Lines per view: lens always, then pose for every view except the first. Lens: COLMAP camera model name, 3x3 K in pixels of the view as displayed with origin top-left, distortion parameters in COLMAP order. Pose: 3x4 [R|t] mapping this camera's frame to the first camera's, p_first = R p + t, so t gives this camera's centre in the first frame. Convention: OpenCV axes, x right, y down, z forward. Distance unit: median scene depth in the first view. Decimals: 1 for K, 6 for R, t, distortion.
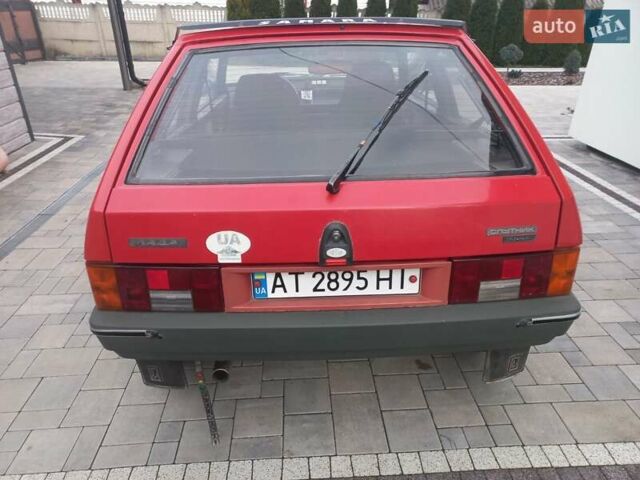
lens RADIAL K [[458.8, 0, 311.6], [0, 458.8, 229.1], [0, 0, 1]] dist [0.028796, -0.001305]
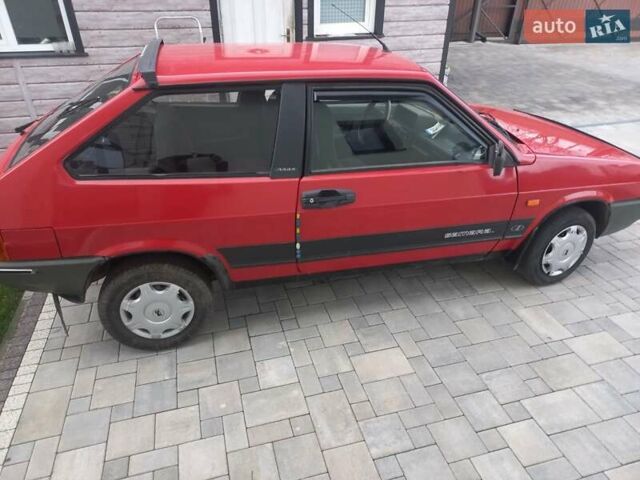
lens RADIAL K [[454.7, 0, 320.0], [0, 454.7, 240.0], [0, 0, 1]] dist [0.040443, -0.000246]
pose [[0.237144, 0.499103, -0.833462, 1.678306], [-0.427918, 0.823886, 0.371614, -0.747766], [0.872152, 0.268528, 0.408955, 1.091486]]
